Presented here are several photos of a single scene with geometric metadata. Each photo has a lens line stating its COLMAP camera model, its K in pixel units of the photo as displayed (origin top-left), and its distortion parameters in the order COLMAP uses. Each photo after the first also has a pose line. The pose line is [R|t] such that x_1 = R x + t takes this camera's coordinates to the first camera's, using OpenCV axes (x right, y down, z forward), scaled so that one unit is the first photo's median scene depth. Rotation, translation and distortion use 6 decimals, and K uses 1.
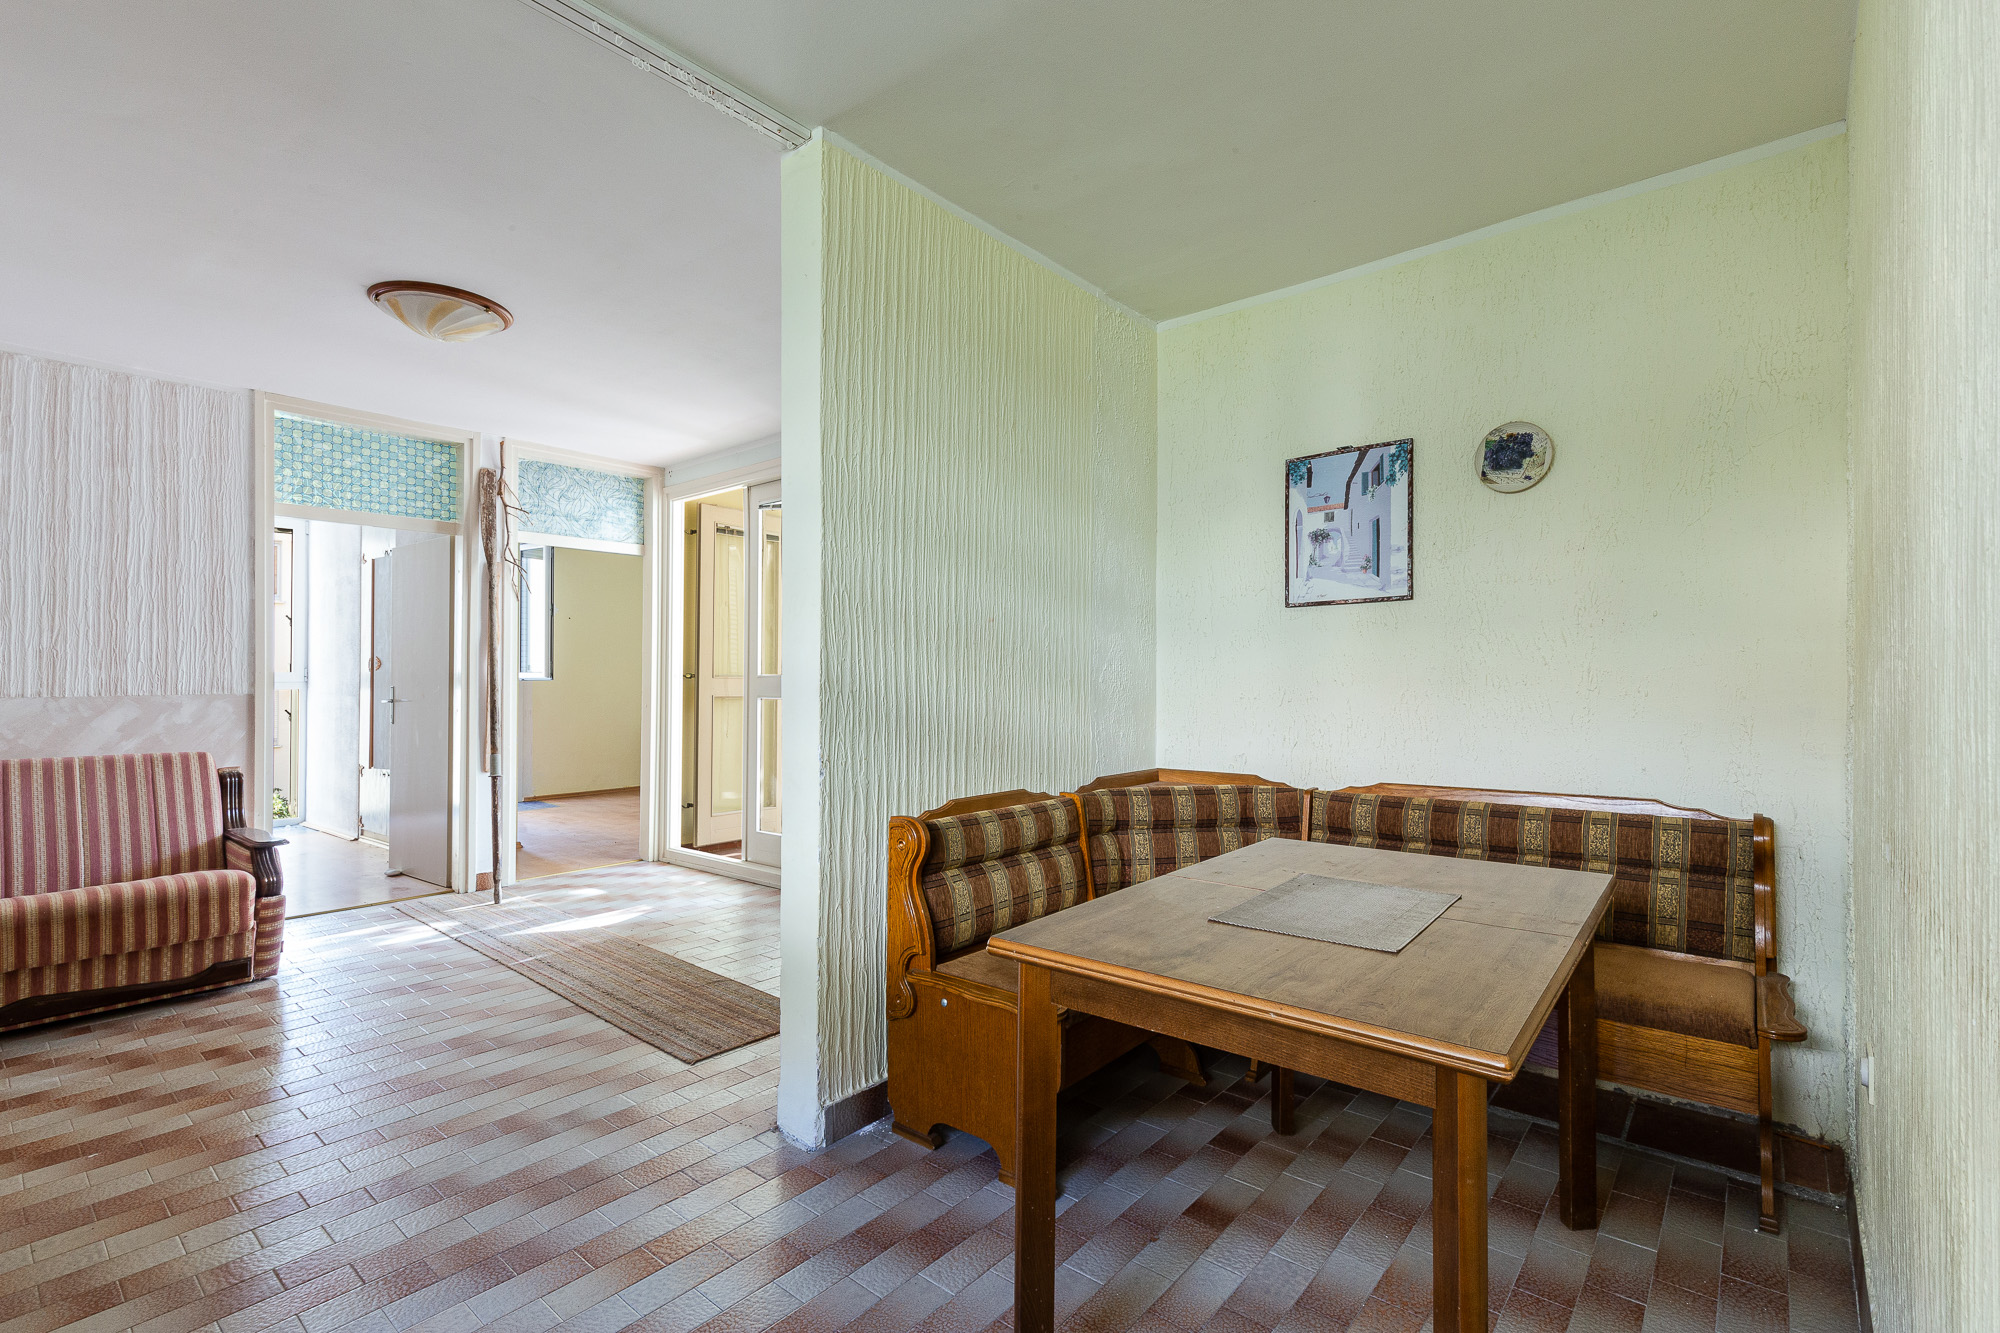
lens RADIAL K [[885.8, 0, 1006.0], [0, 885.8, 674.9], [0, 0, 1]] dist [-0.000286, -0.000426]
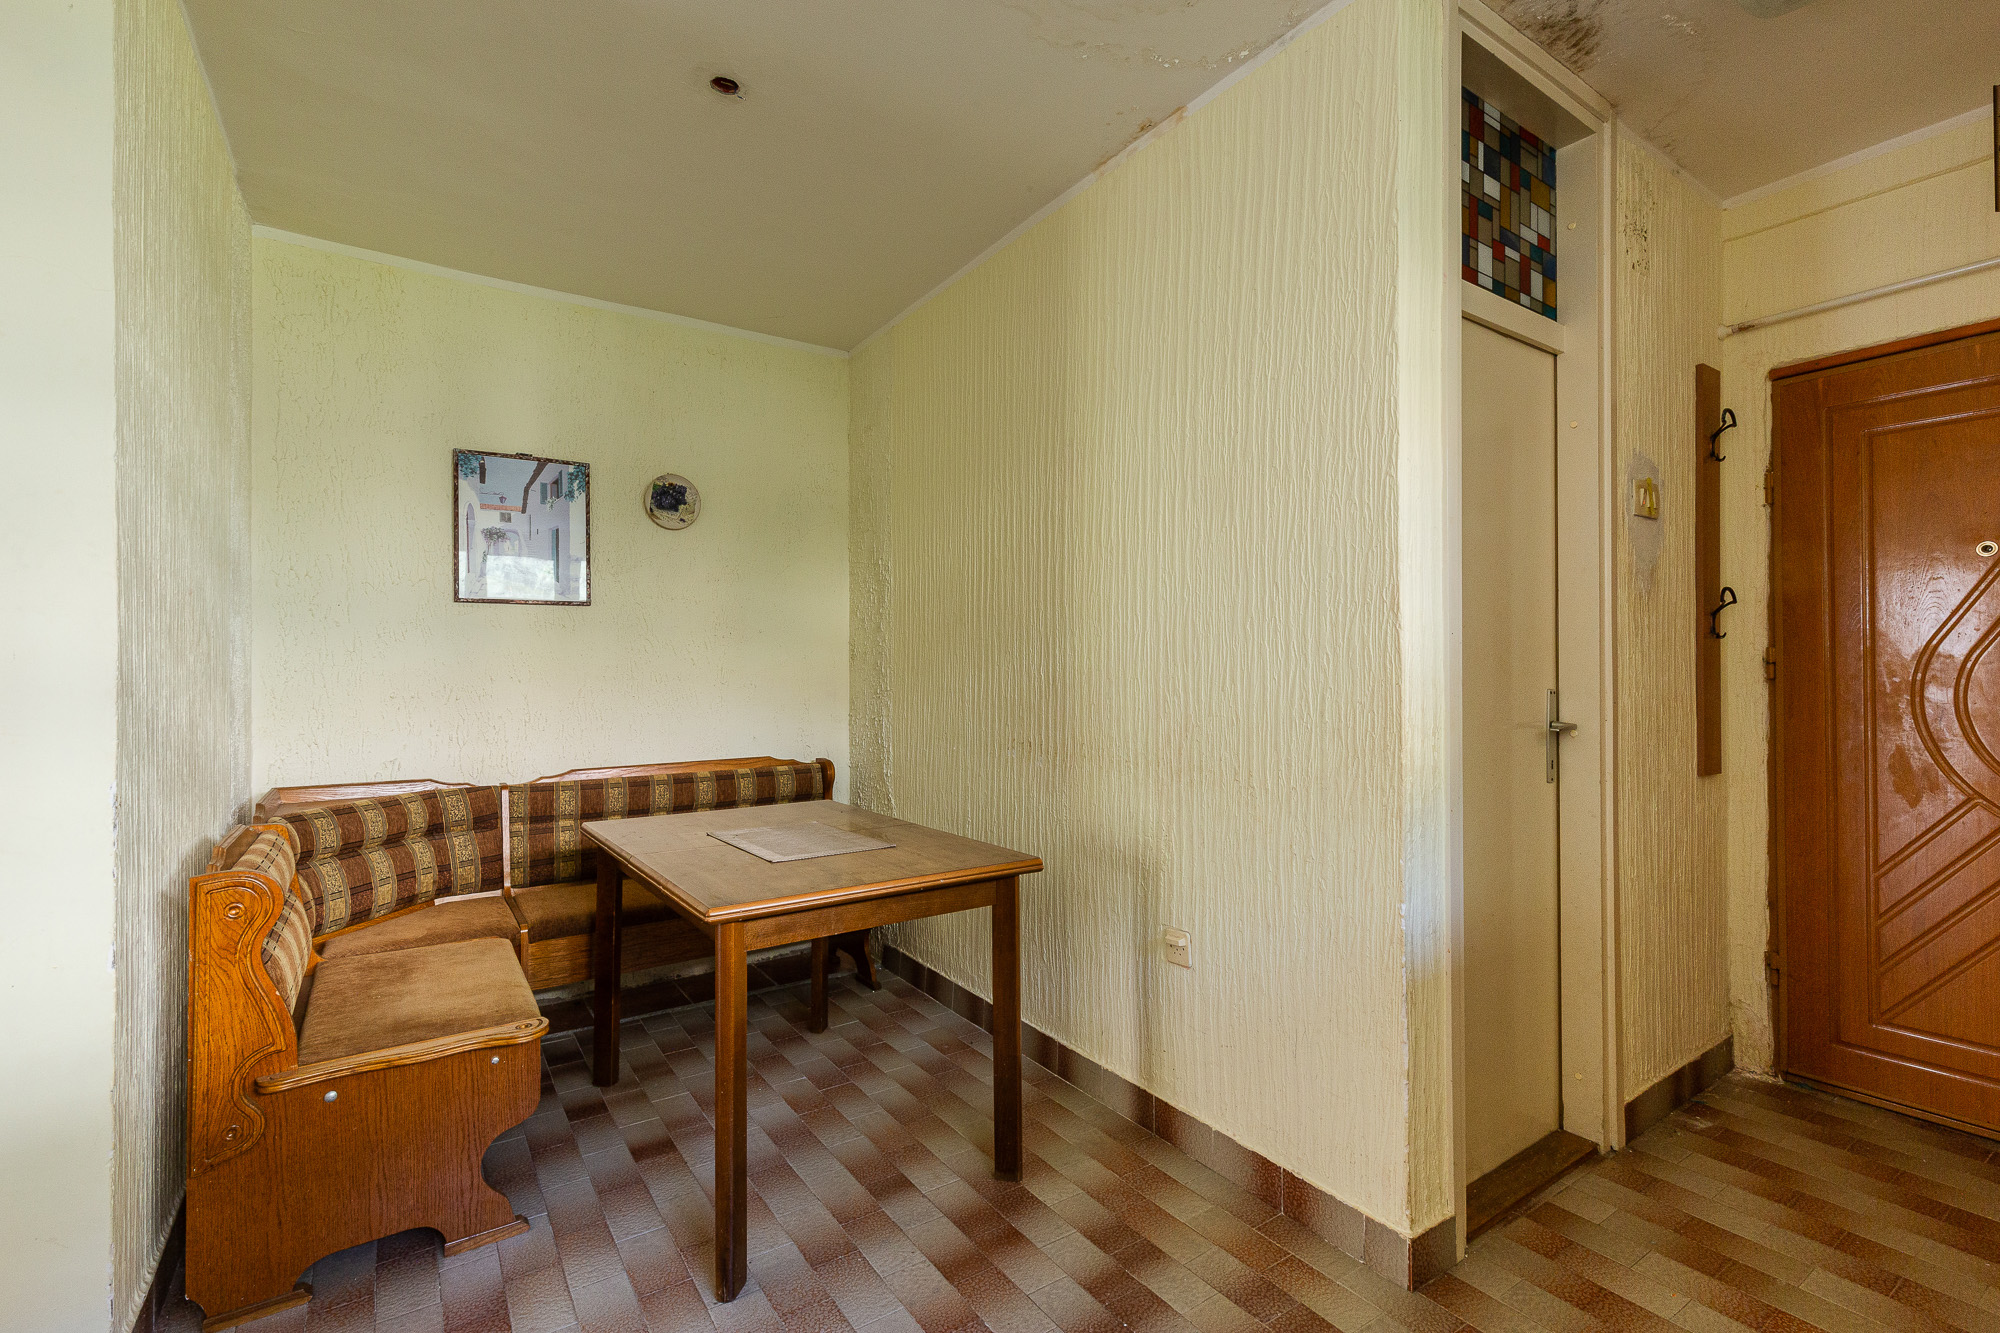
lens RADIAL K [[885.8, 0, 1006.0], [0, 885.8, 674.9], [0, 0, 1]] dist [-0.000286, -0.000426]
pose [[0.287839, -0.007814, 0.957647, -0.465887], [-0.010920, 0.999875, 0.011440, -0.014986], [-0.957617, -0.013751, 0.287718, 0.154666]]
